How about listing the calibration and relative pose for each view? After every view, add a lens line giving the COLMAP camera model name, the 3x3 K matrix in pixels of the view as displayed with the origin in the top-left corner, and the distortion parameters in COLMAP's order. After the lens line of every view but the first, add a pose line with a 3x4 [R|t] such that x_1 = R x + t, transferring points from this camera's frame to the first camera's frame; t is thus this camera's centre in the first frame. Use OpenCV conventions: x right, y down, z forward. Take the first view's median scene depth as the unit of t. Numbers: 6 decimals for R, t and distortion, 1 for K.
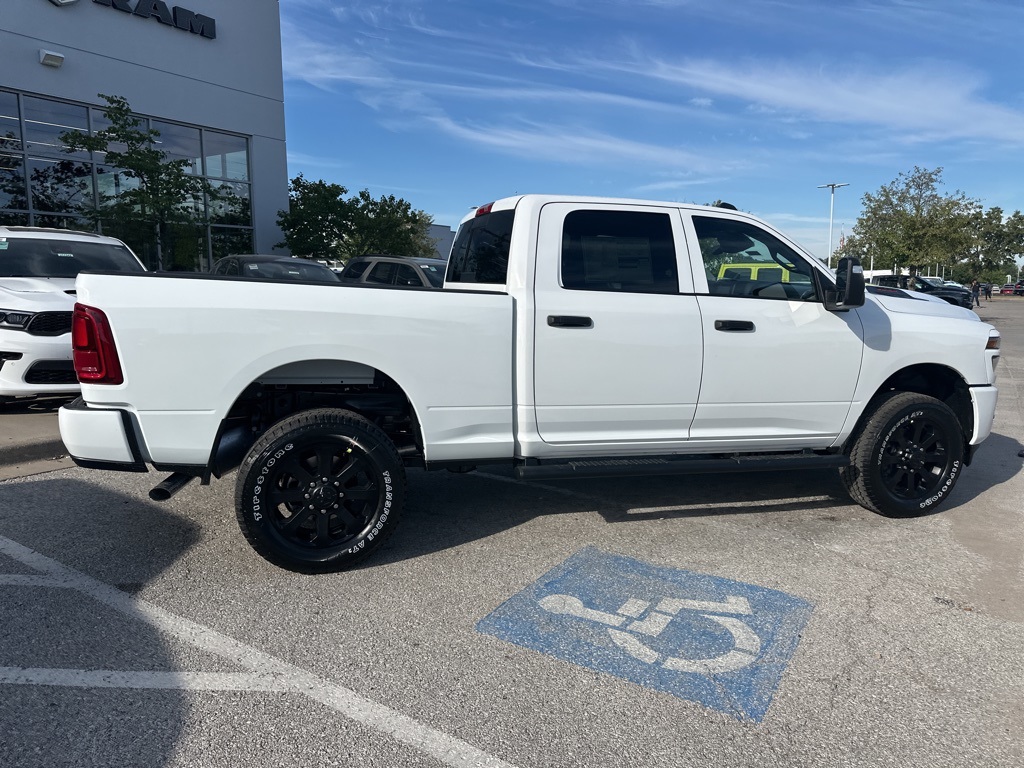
lens RADIAL K [[719.0, 0, 510.2], [0, 719.0, 381.7], [0, 0, 1]] dist [0.032410, -0.038713]
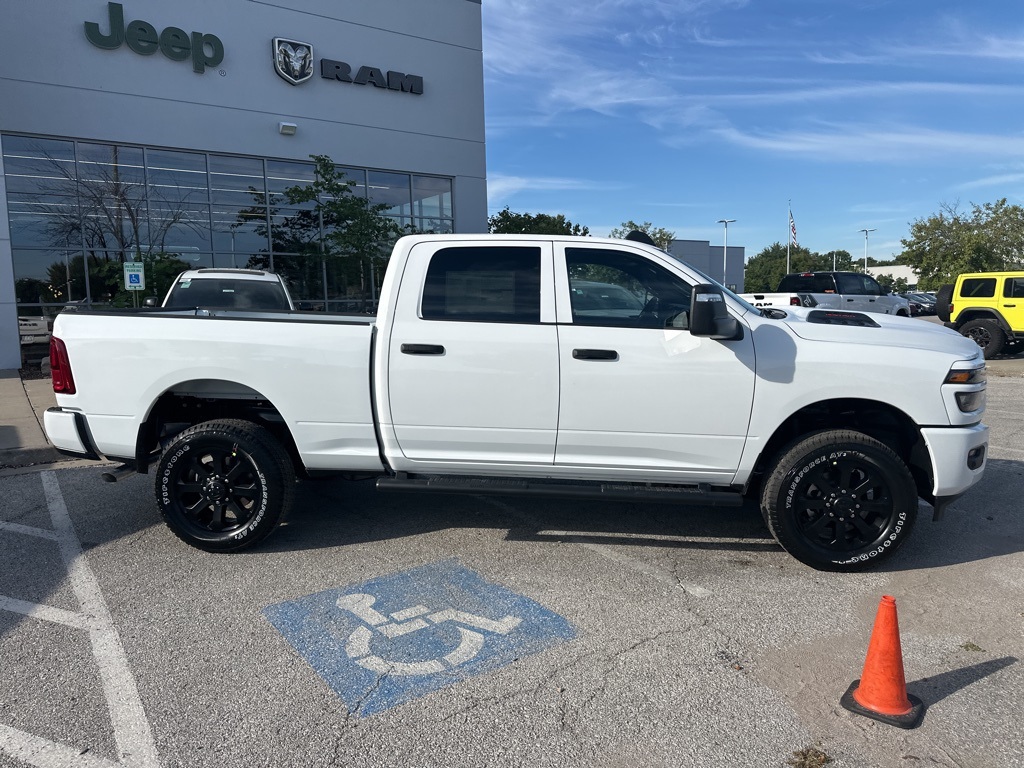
lens RADIAL K [[719.0, 0, 510.4], [0, 719.0, 381.0], [0, 0, 1]] dist [0.032410, -0.038713]
pose [[0.928451, 0.023485, -0.370712, 0.590560], [-0.032616, 0.999299, -0.018381, -0.018984], [0.370021, 0.029157, 0.928566, 0.025887]]
